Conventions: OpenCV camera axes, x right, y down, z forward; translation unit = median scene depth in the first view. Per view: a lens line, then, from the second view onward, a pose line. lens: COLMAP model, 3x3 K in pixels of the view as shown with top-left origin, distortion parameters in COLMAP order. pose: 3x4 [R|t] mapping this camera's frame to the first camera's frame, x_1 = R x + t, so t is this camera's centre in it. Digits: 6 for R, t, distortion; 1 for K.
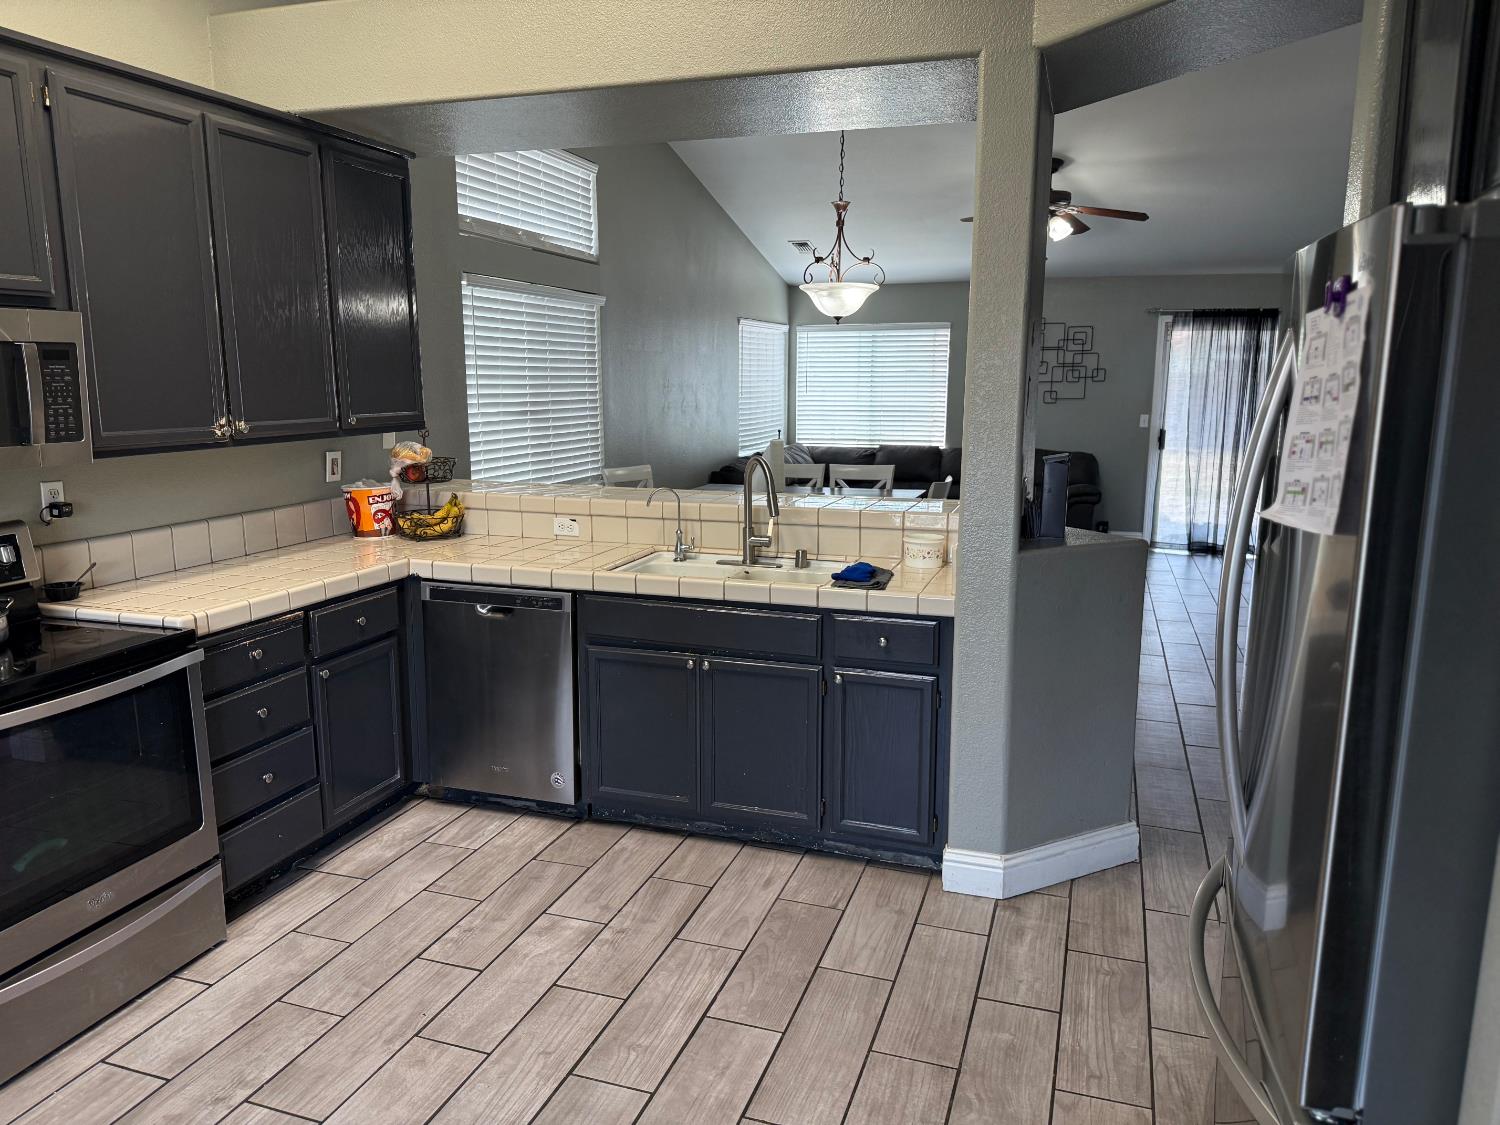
lens RADIAL K [[1036.7, 0, 750.0], [0, 1036.7, 562.5], [0, 0, 1]] dist [0.010541, -0.040496]
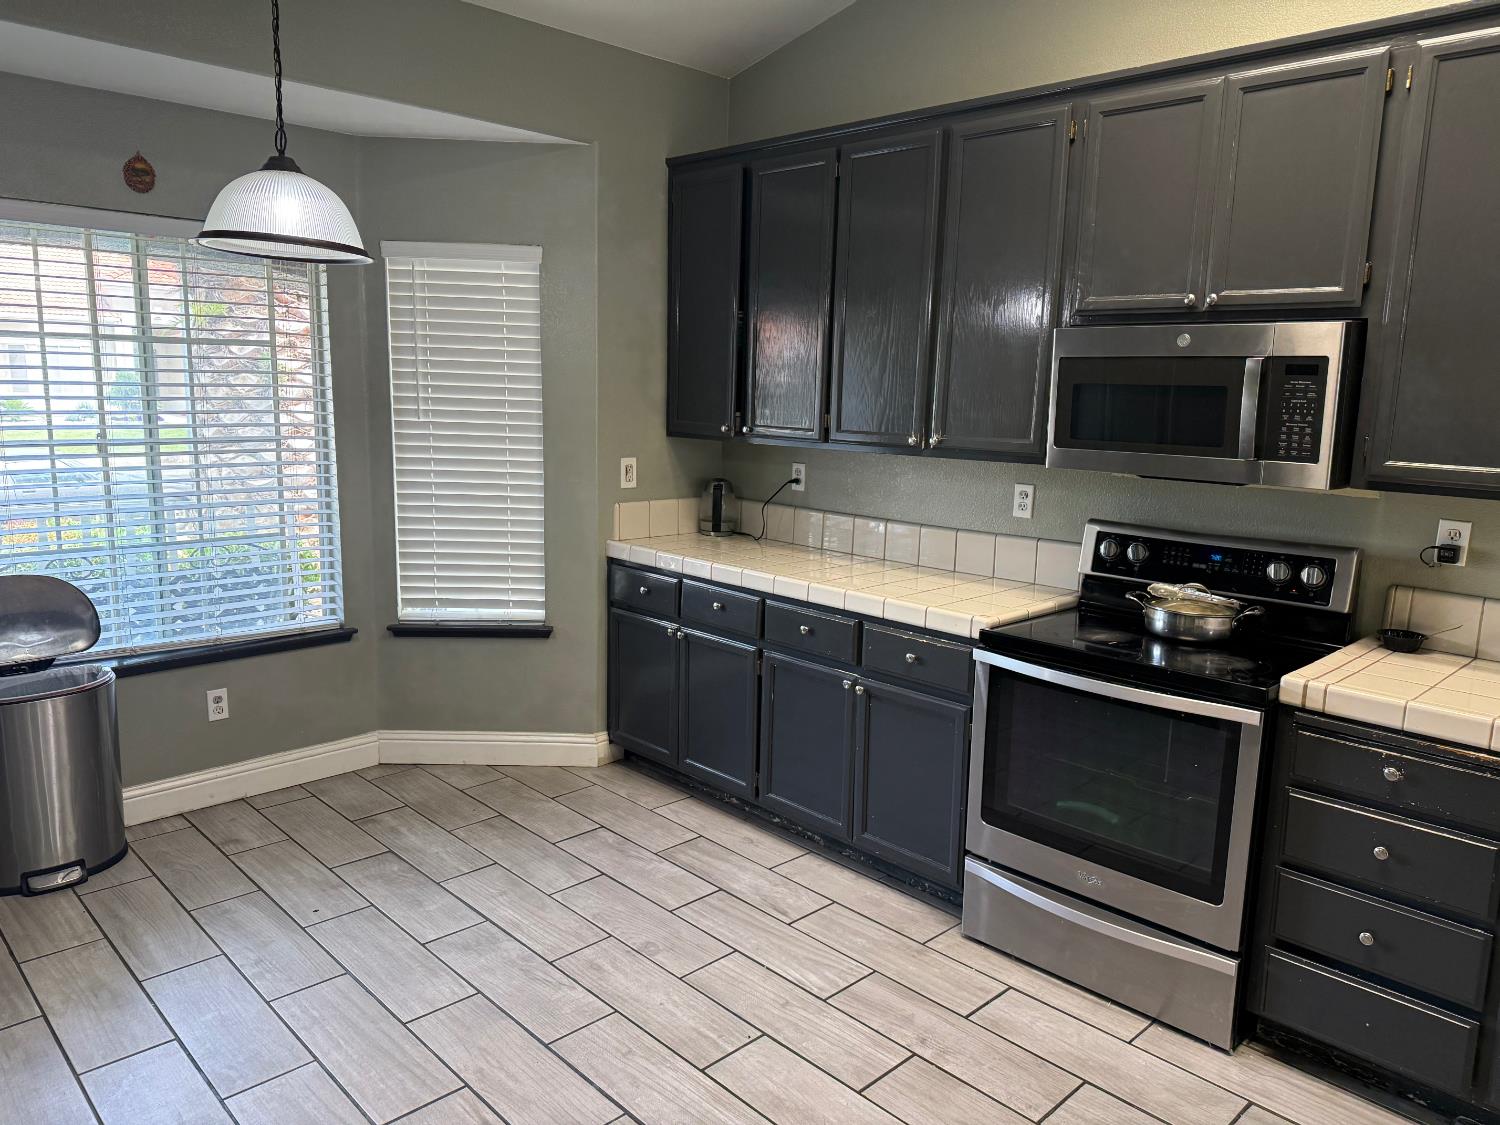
lens RADIAL K [[1036.7, 0, 750.0], [0, 1036.7, 562.5], [0, 0, 1]] dist [0.010541, -0.040496]
pose [[-0.464323, 0.129992, -0.876074, 0.401150], [-0.181764, 0.954128, 0.237909, -0.164403], [0.866814, 0.269706, -0.419396, 0.993290]]
